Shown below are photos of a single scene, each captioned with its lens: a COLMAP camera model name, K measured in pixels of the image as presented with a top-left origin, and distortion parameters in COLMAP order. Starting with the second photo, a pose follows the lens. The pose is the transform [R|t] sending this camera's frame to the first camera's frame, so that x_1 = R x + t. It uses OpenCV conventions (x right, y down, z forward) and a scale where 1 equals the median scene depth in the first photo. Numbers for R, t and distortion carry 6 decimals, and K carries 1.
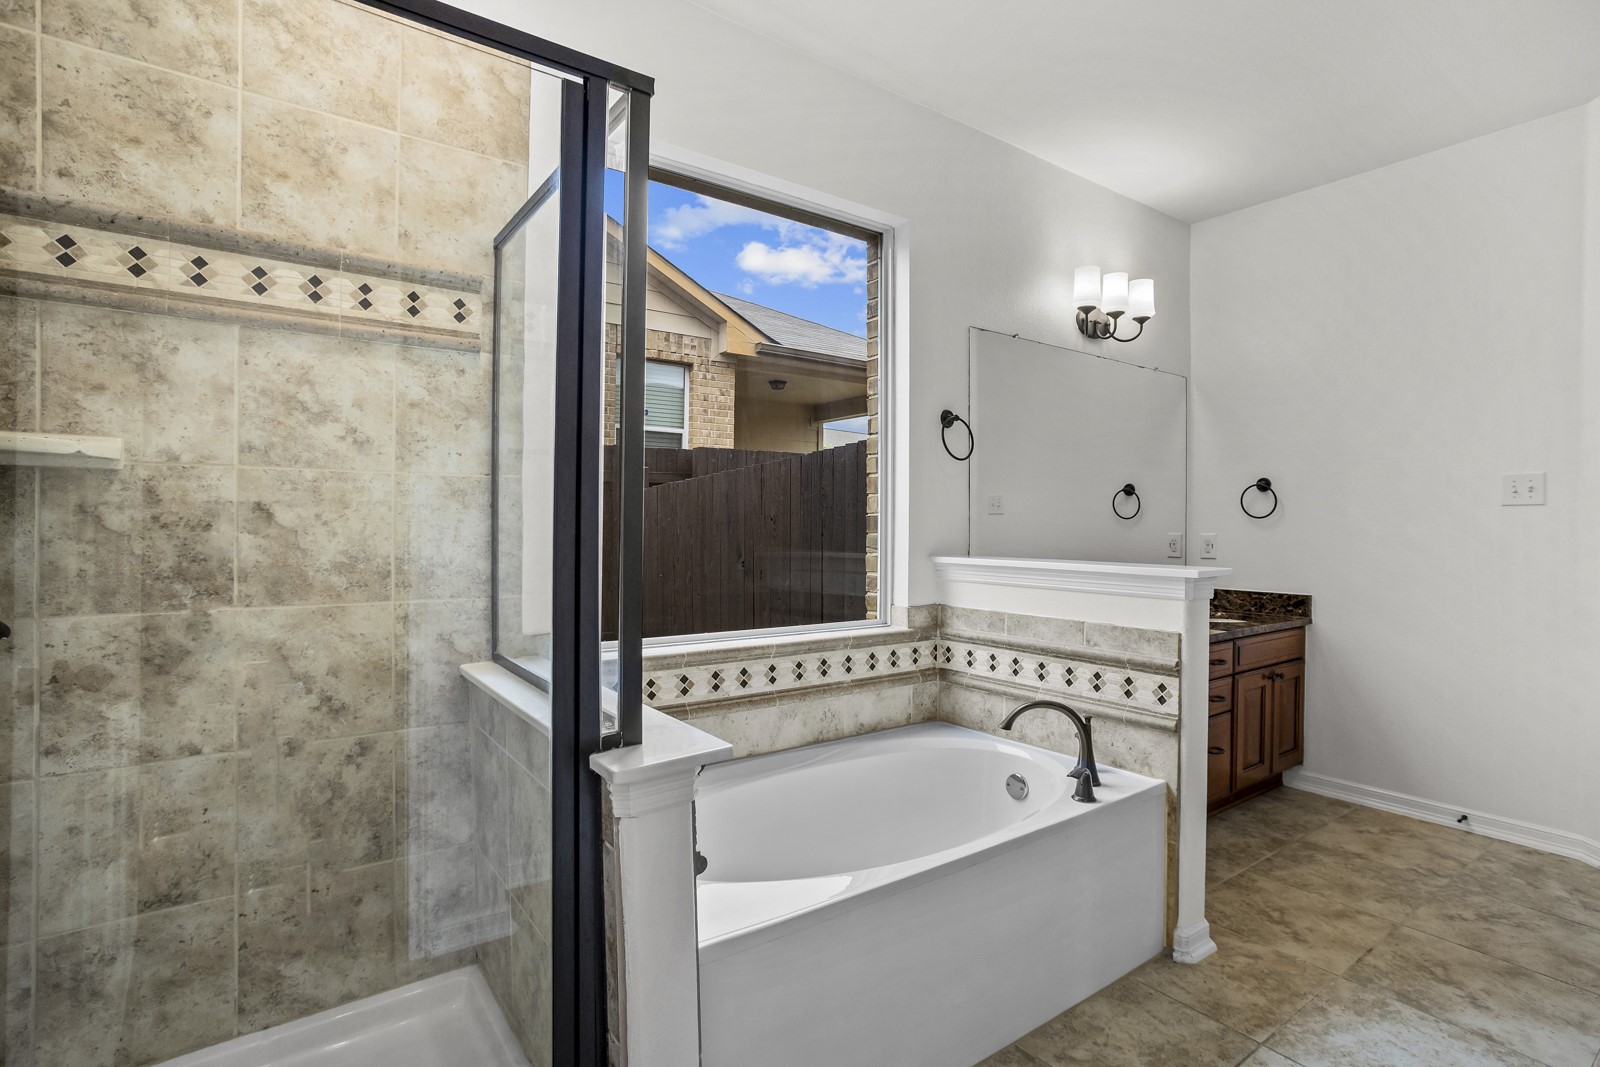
lens RADIAL K [[764.6, 0, 802.9], [0, 764.6, 525.7], [0, 0, 1]] dist [-0.001361, 0.001028]
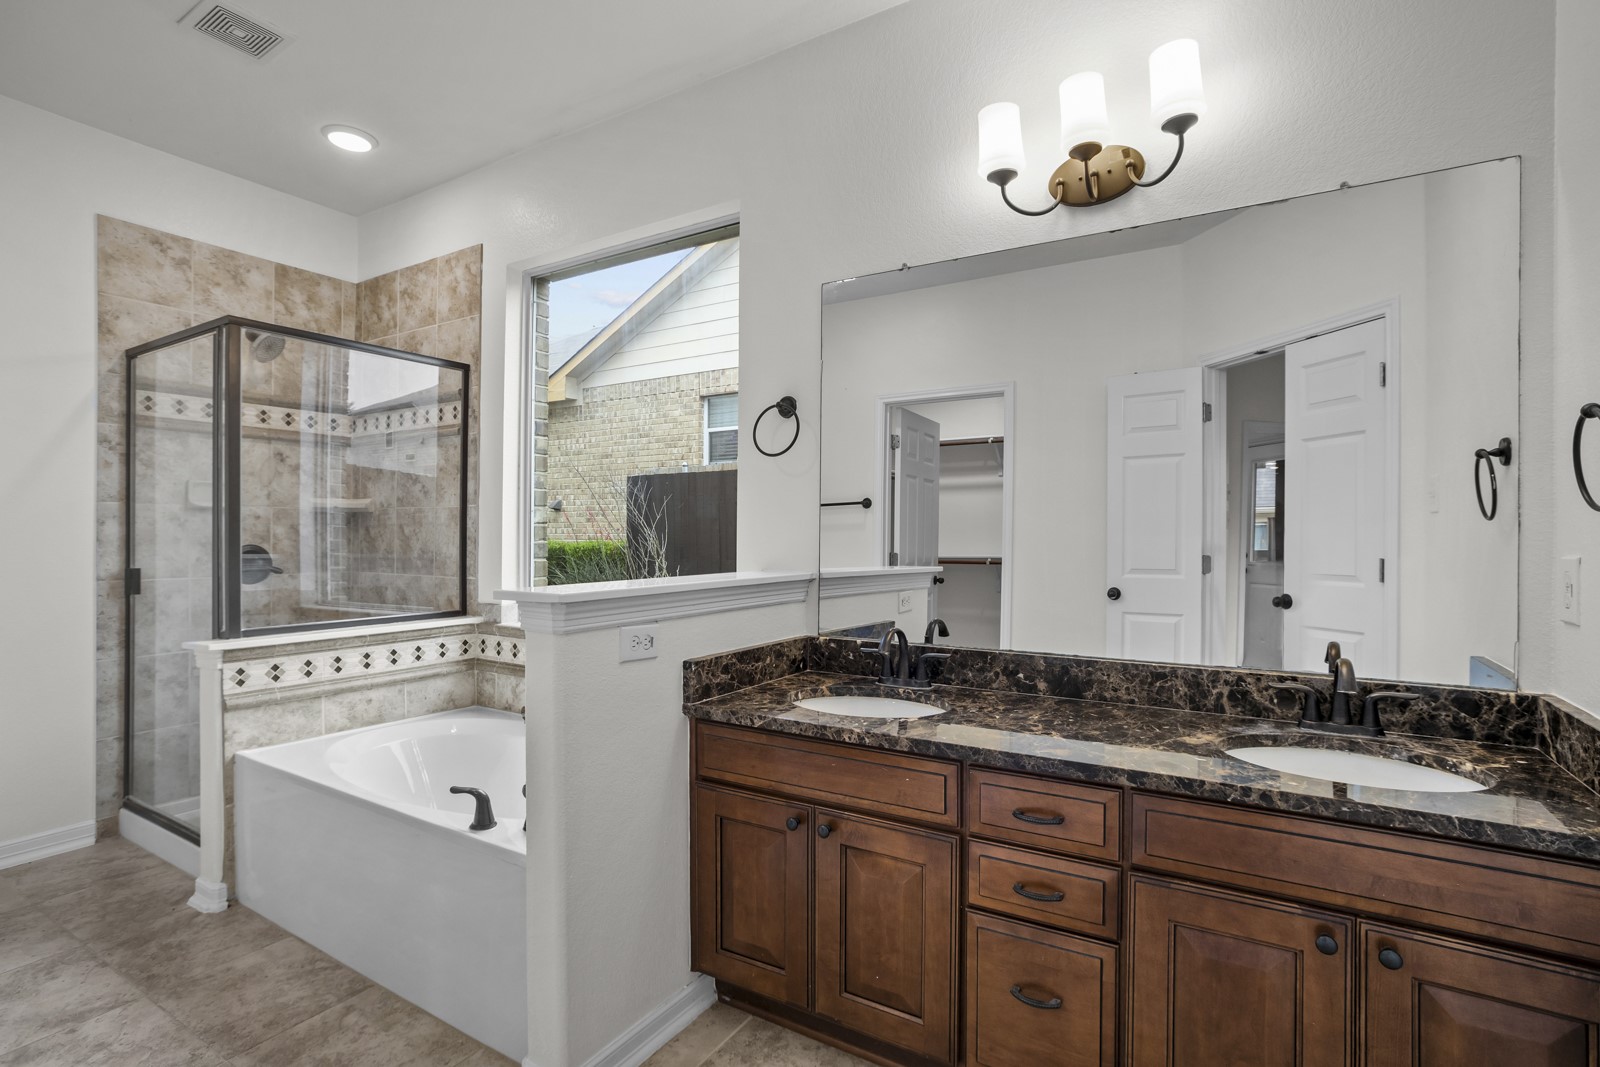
lens RADIAL K [[764.6, 0, 798.5], [0, 764.6, 540.9], [0, 0, 1]] dist [-0.001361, 0.001028]
pose [[0.382497, -0.002279, -0.923954, 2.058026], [-0.011559, 0.999907, -0.007252, 0.022767], [0.923885, 0.013454, 0.382435, 1.490051]]
